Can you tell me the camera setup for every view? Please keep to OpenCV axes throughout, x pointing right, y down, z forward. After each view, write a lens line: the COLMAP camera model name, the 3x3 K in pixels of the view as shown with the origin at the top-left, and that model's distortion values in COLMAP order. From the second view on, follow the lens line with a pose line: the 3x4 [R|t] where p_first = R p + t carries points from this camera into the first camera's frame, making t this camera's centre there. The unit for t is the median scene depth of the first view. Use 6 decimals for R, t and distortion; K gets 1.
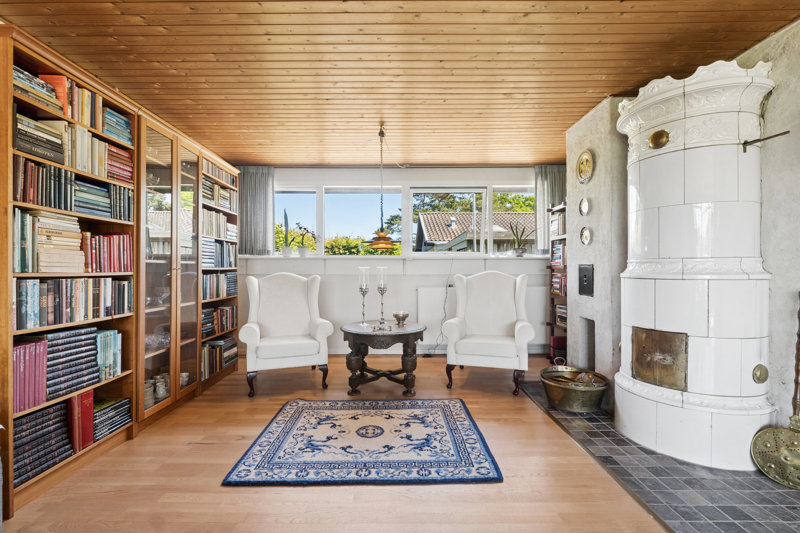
lens RADIAL K [[356.1, 0, 400.0], [0, 356.1, 266.5], [0, 0, 1]] dist [-0.004603, -0.000620]
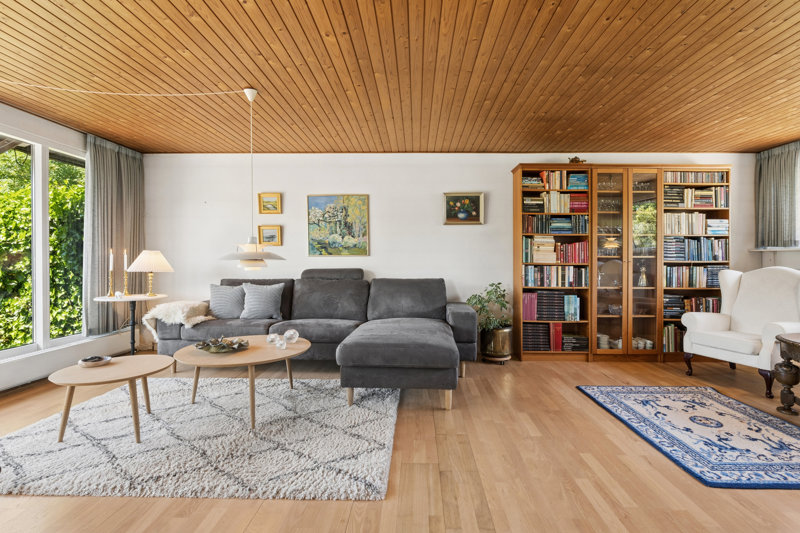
lens RADIAL K [[365.3, 0, 400.0], [0, 365.3, 266.5], [0, 0, 1]] dist [-0.003441, -0.000351]
pose [[-0.046924, 0.015266, -0.998782, 1.110200], [0.000247, 0.999883, 0.015271, 0.004538], [0.998898, 0.000470, -0.046923, 0.197665]]
